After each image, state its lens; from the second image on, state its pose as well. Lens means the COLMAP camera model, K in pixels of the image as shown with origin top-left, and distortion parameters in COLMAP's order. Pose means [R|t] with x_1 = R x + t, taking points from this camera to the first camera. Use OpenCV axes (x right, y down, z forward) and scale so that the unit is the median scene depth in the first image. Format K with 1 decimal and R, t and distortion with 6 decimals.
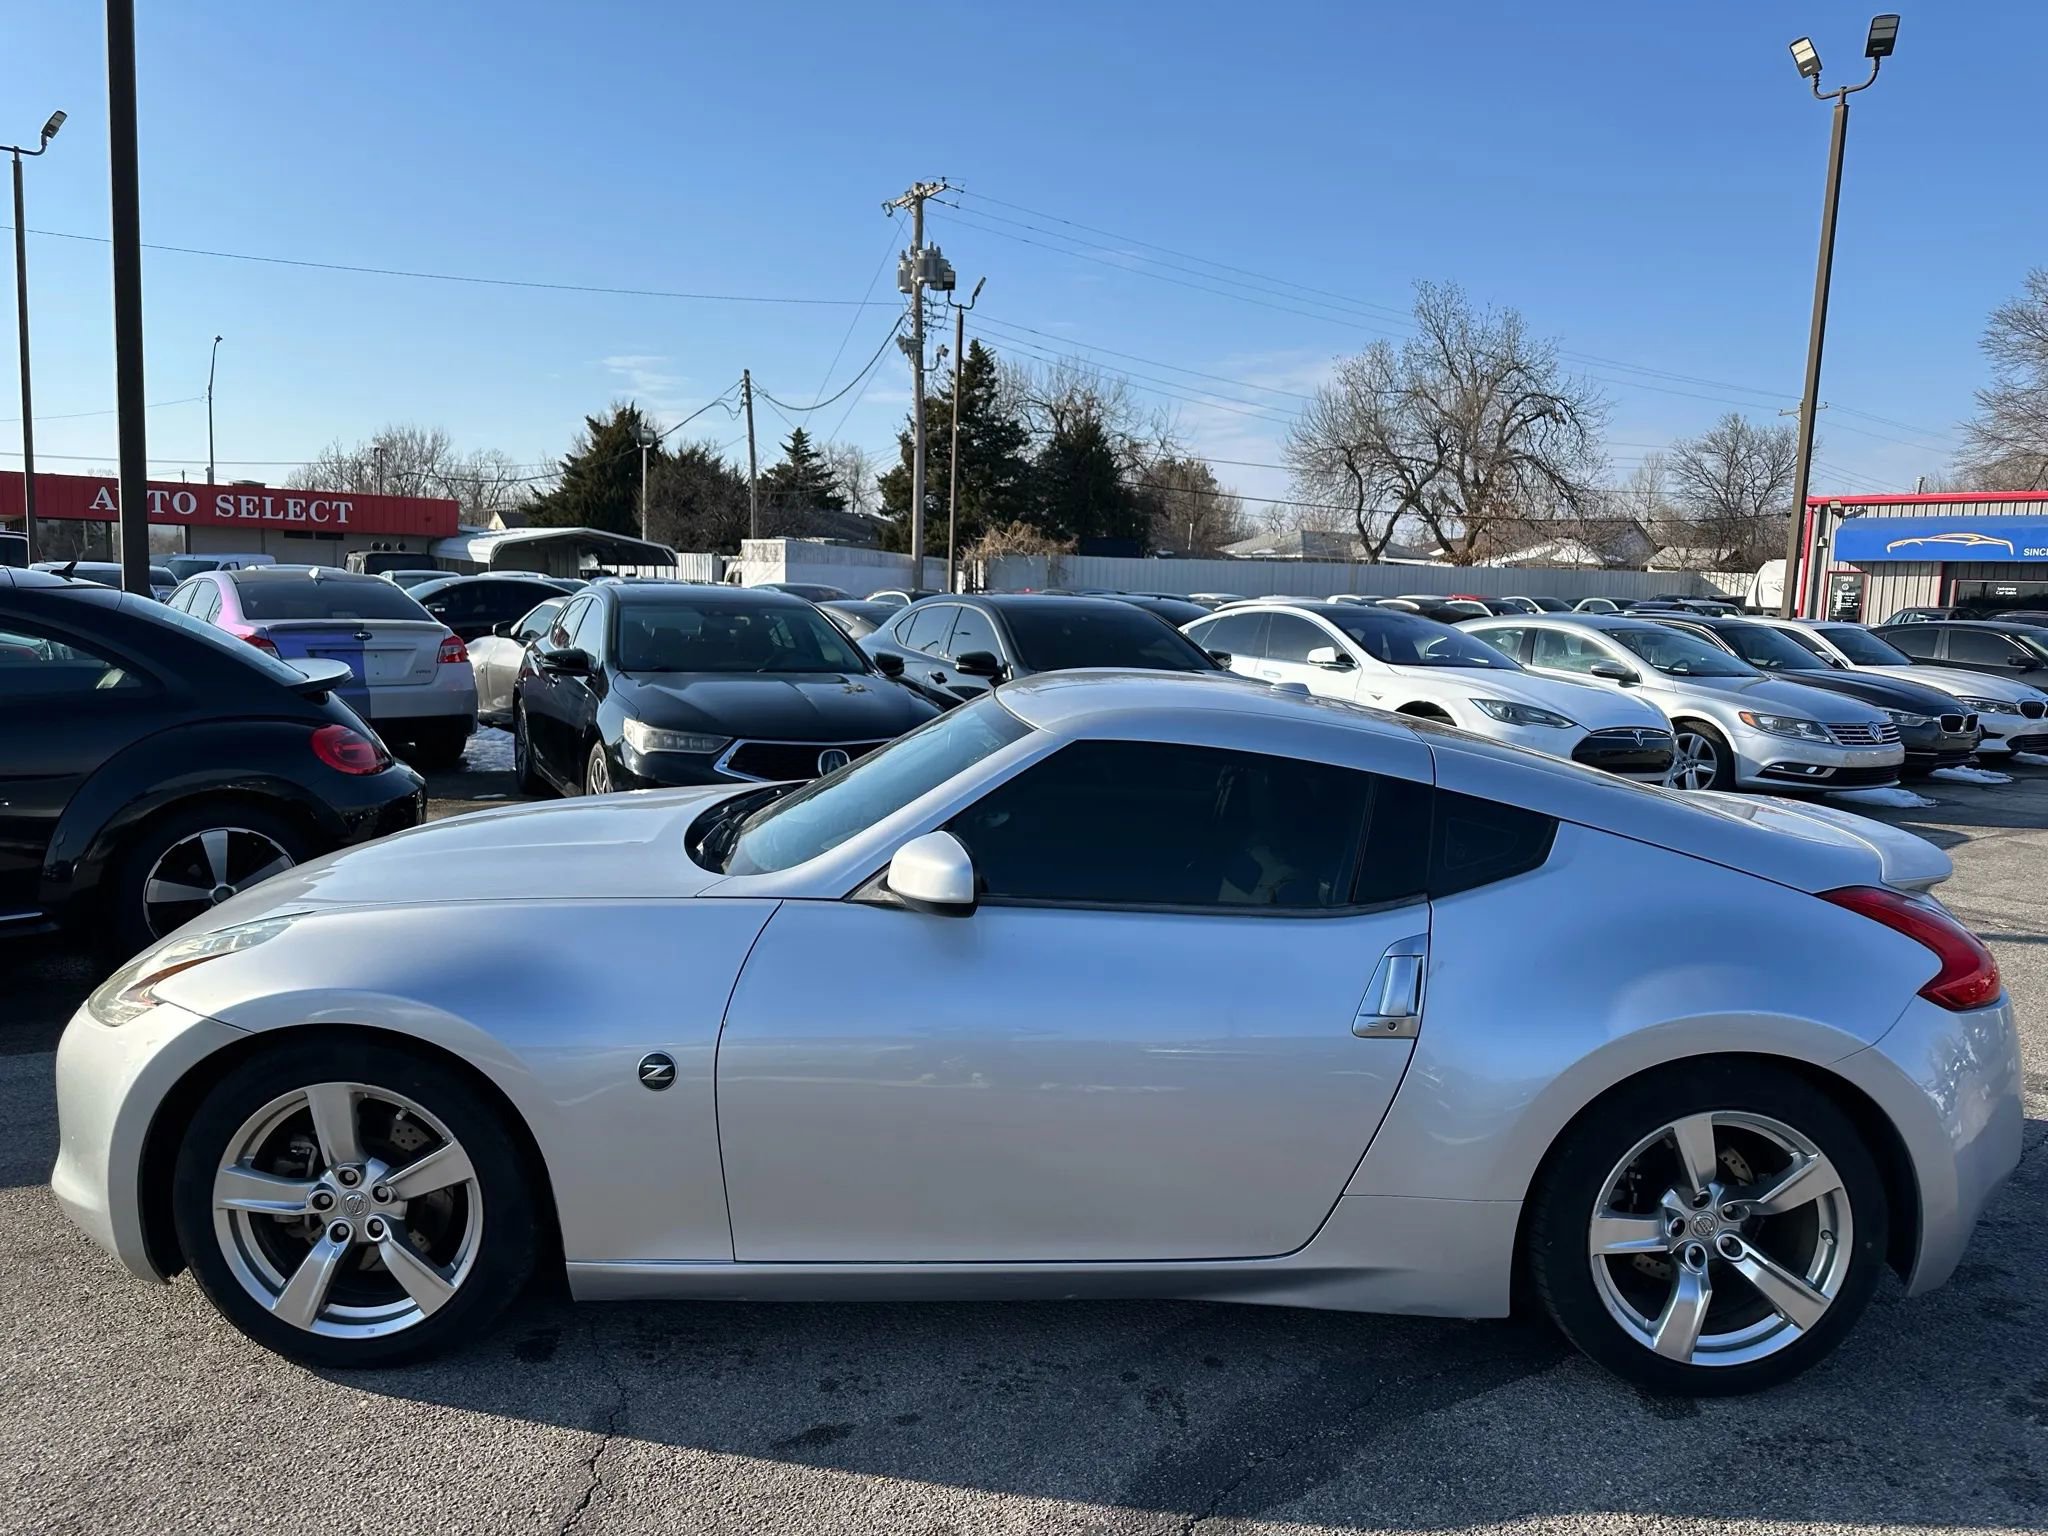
lens RADIAL K [[1448.0, 0, 1024.0], [0, 1448.0, 768.0], [0, 0, 1]] dist [0.031288, -0.037845]
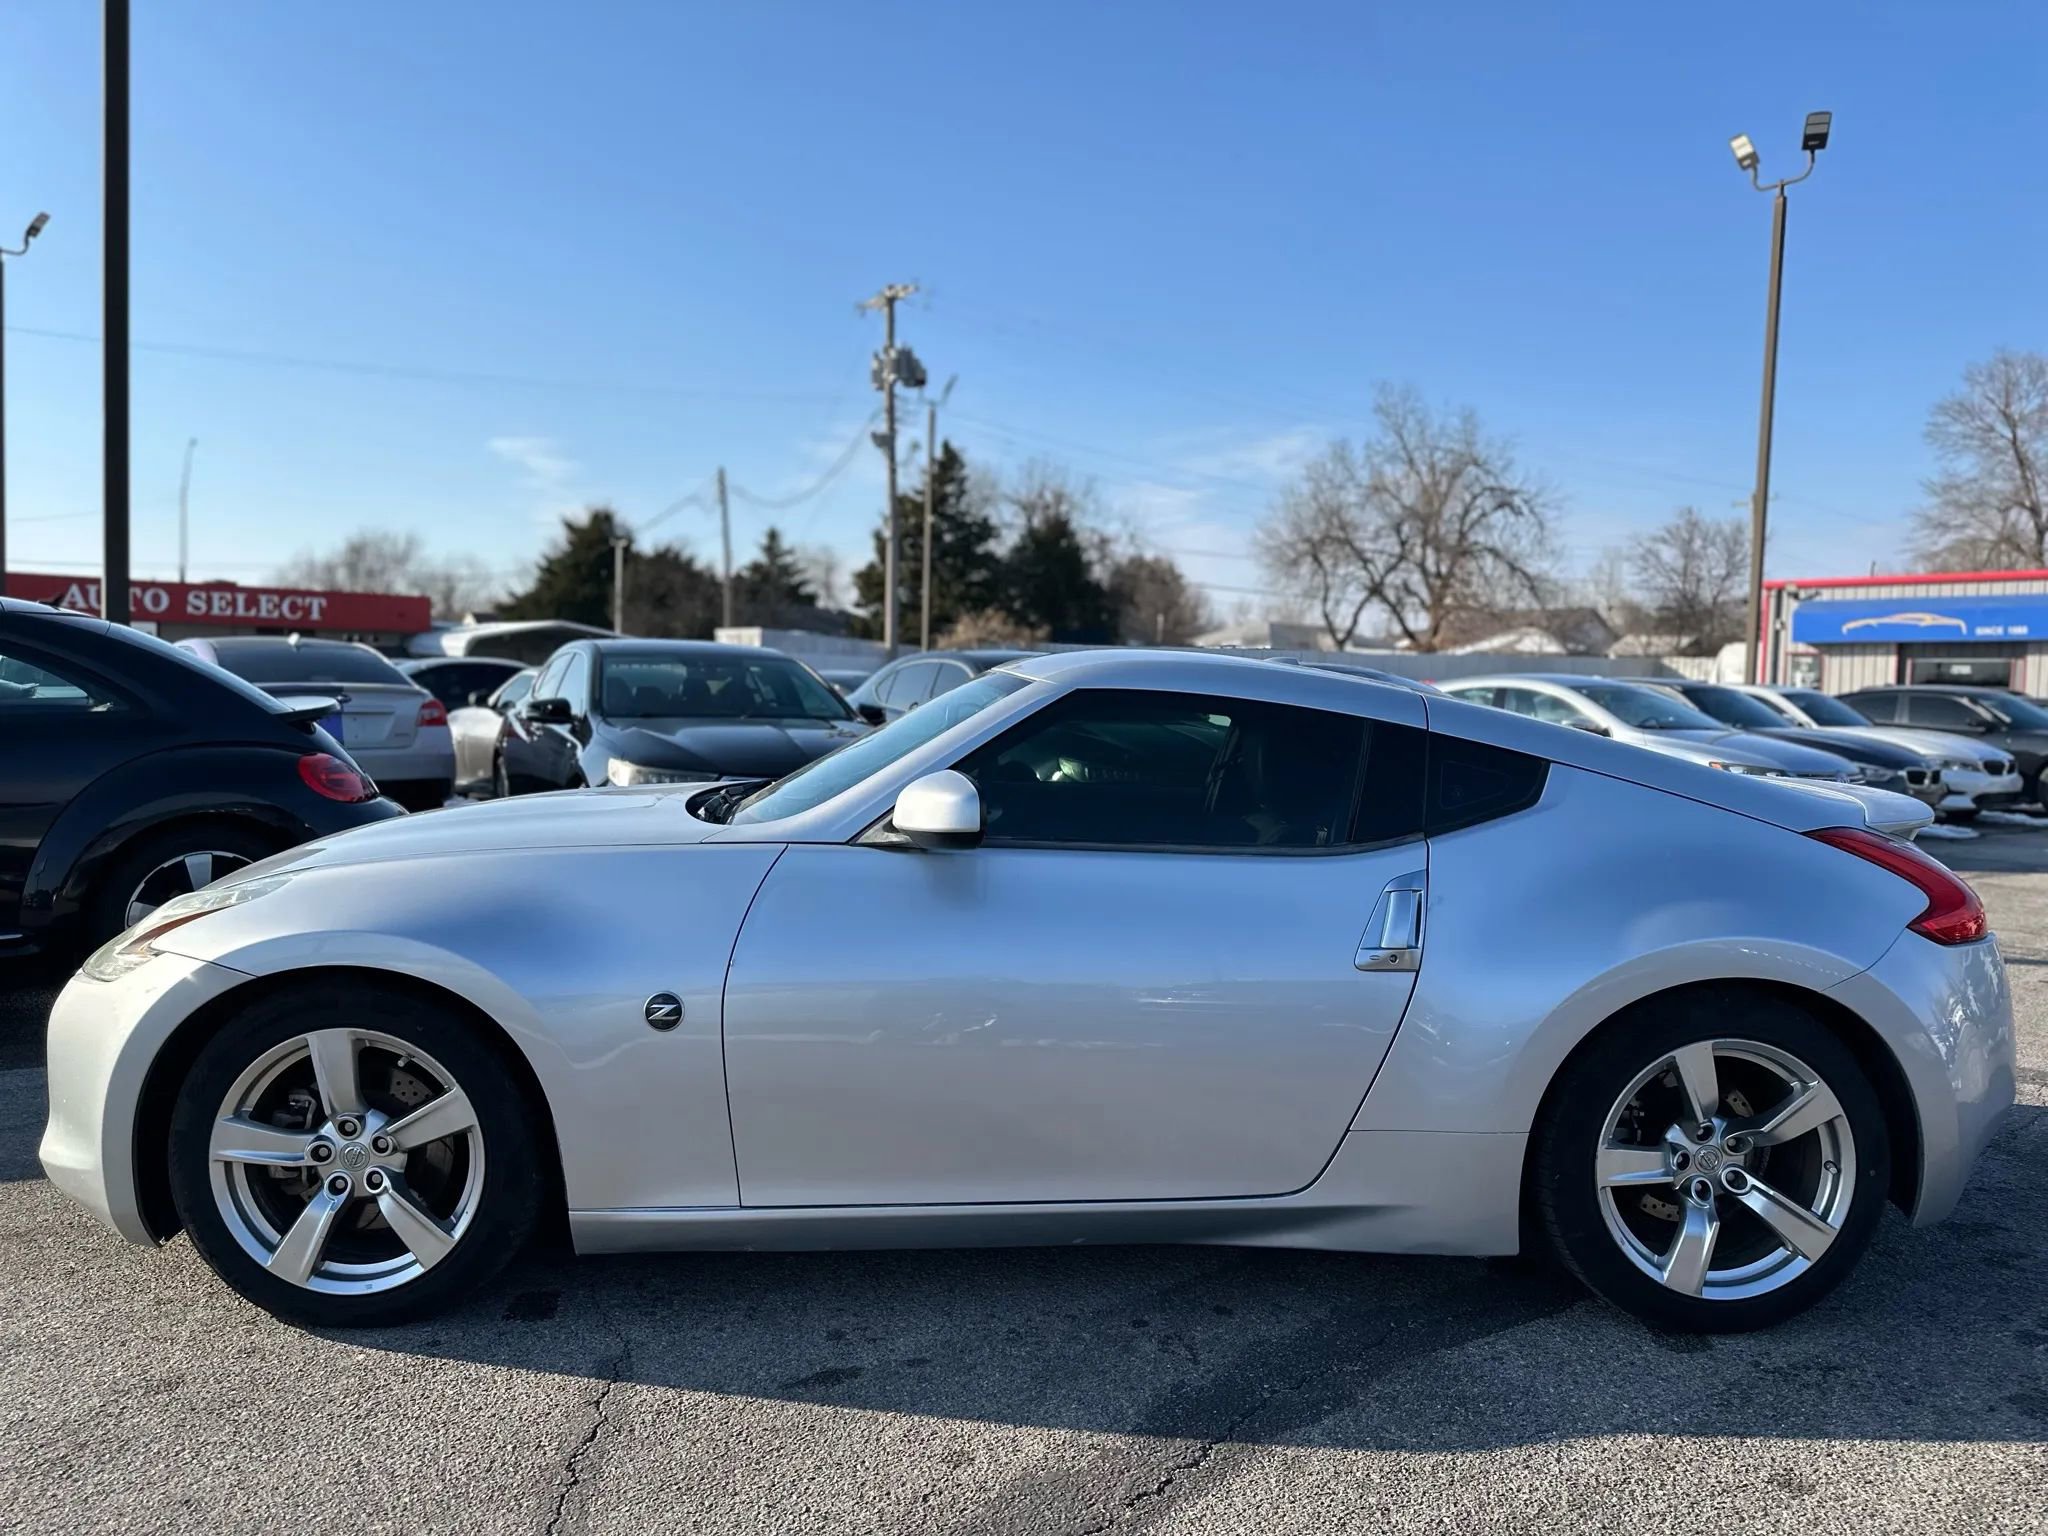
lens RADIAL K [[1445.2, 0, 1024.0], [0, 1445.2, 768.0], [0, 0, 1]] dist [0.043273, -0.054030]
pose [[0.999761, -0.010487, 0.019190, -0.004101], [0.011743, 0.997715, -0.066540, 0.020621], [-0.018448, 0.066750, 0.997599, -0.002118]]
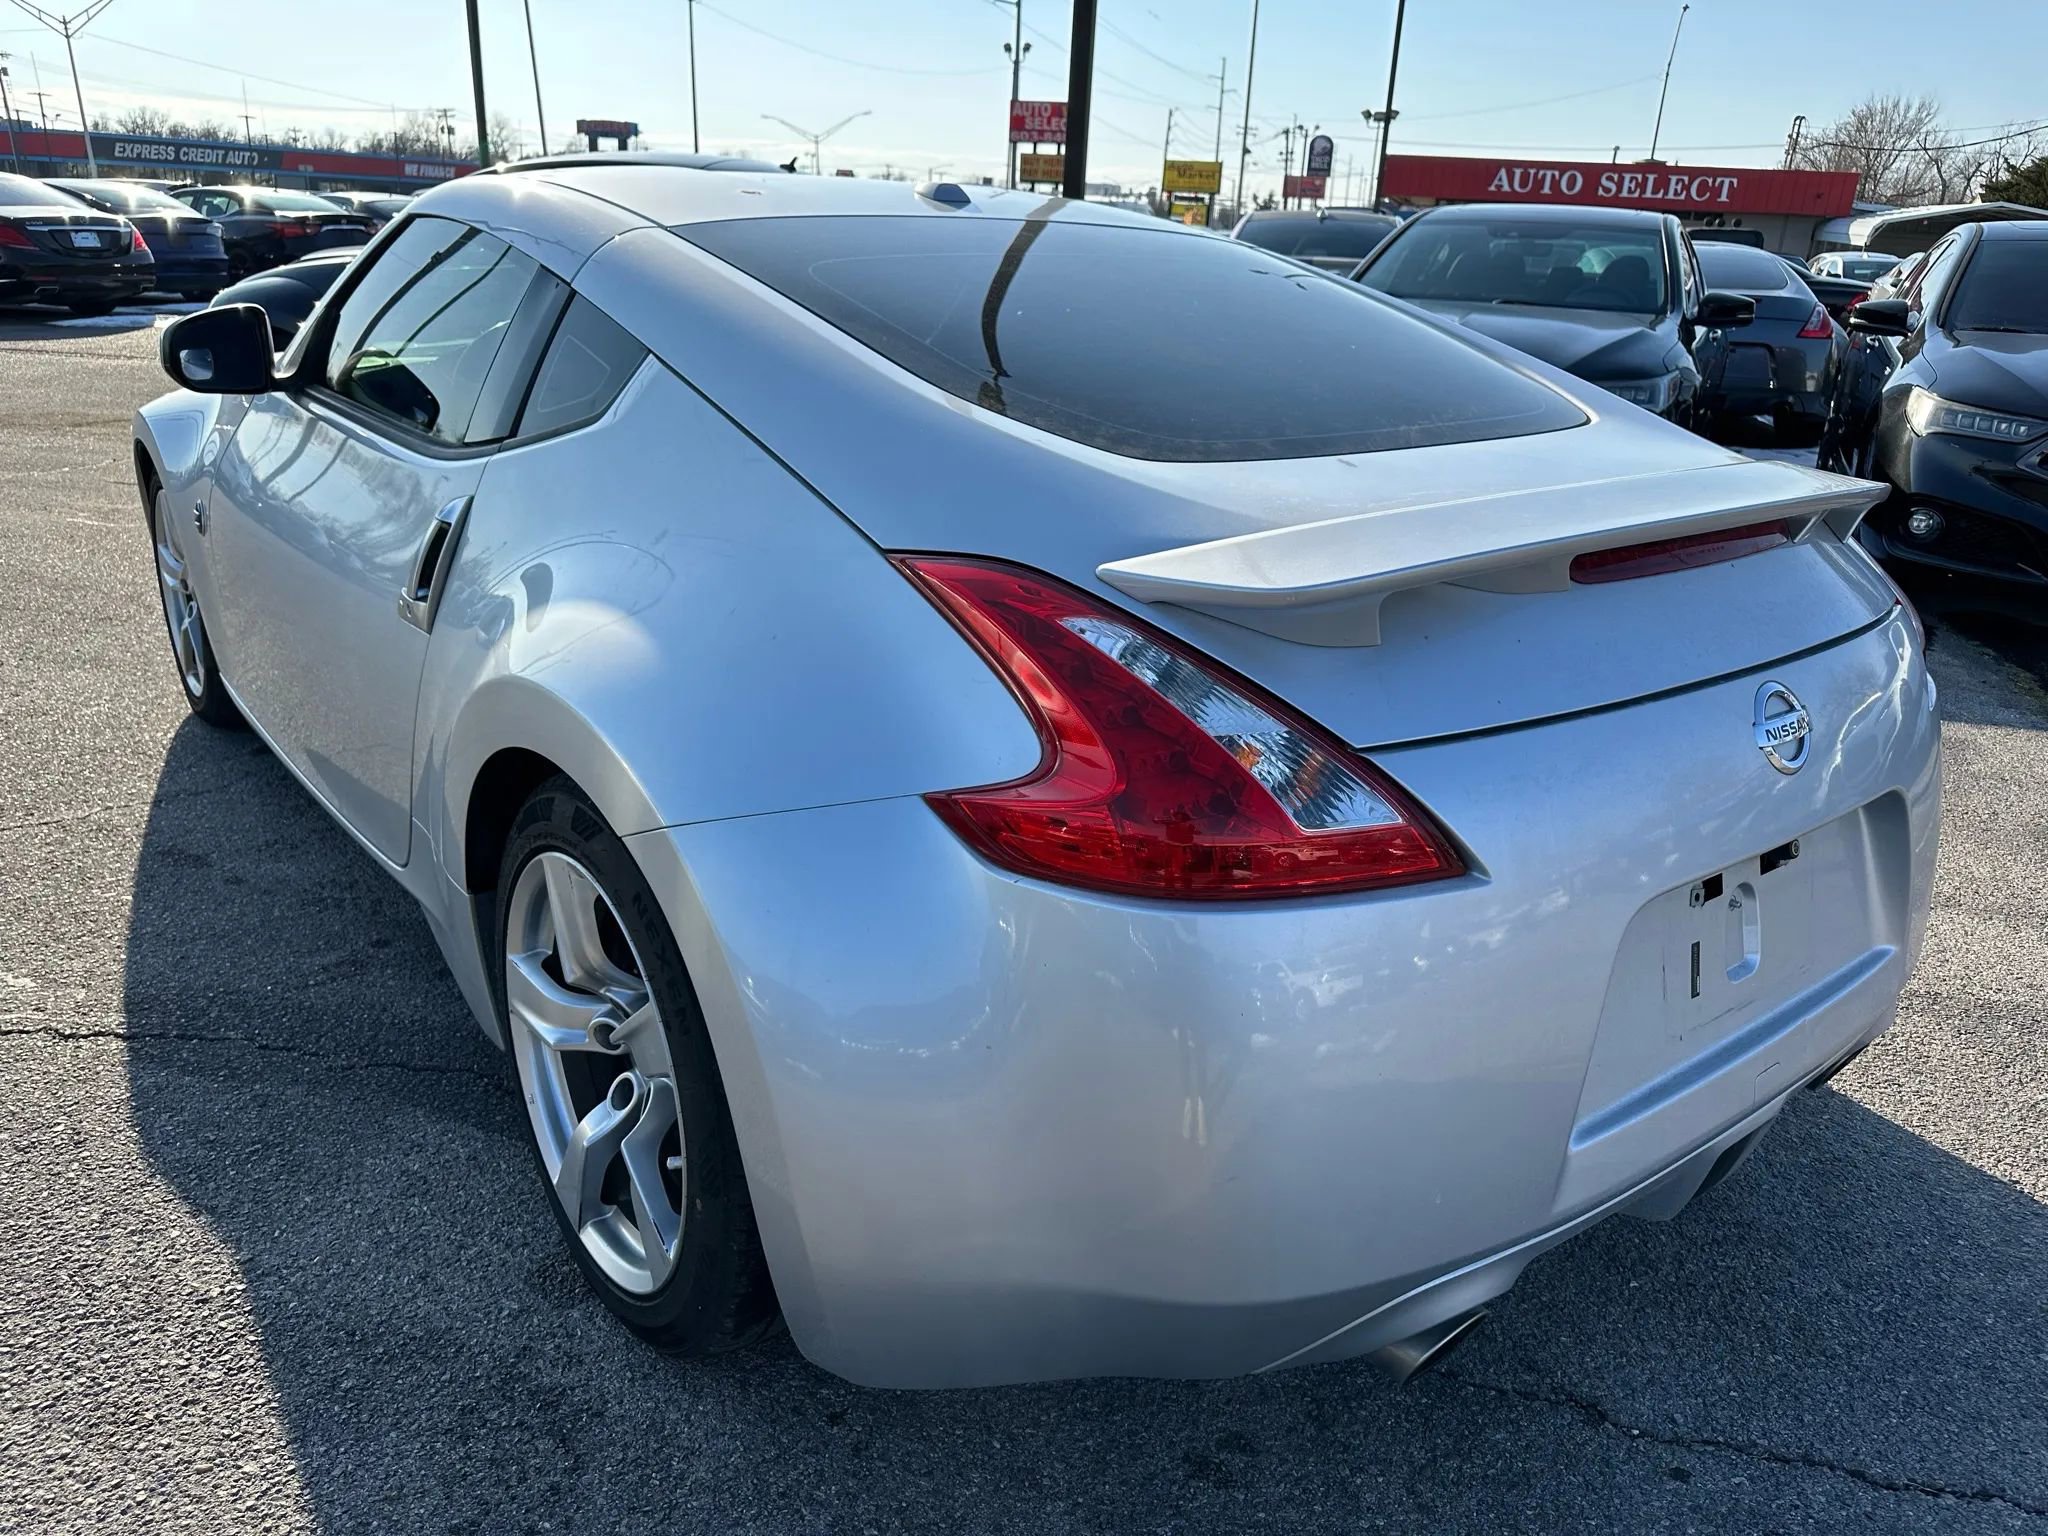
lens RADIAL K [[1448.0, 0, 1024.0], [0, 1448.0, 768.0], [0, 0, 1]] dist [0.031288, -0.037845]
pose [[0.606127, 0.276454, -0.745777, 0.197389], [-0.126937, 0.959255, 0.252421, 0.006113], [0.785173, -0.058332, 0.616523, 0.154237]]
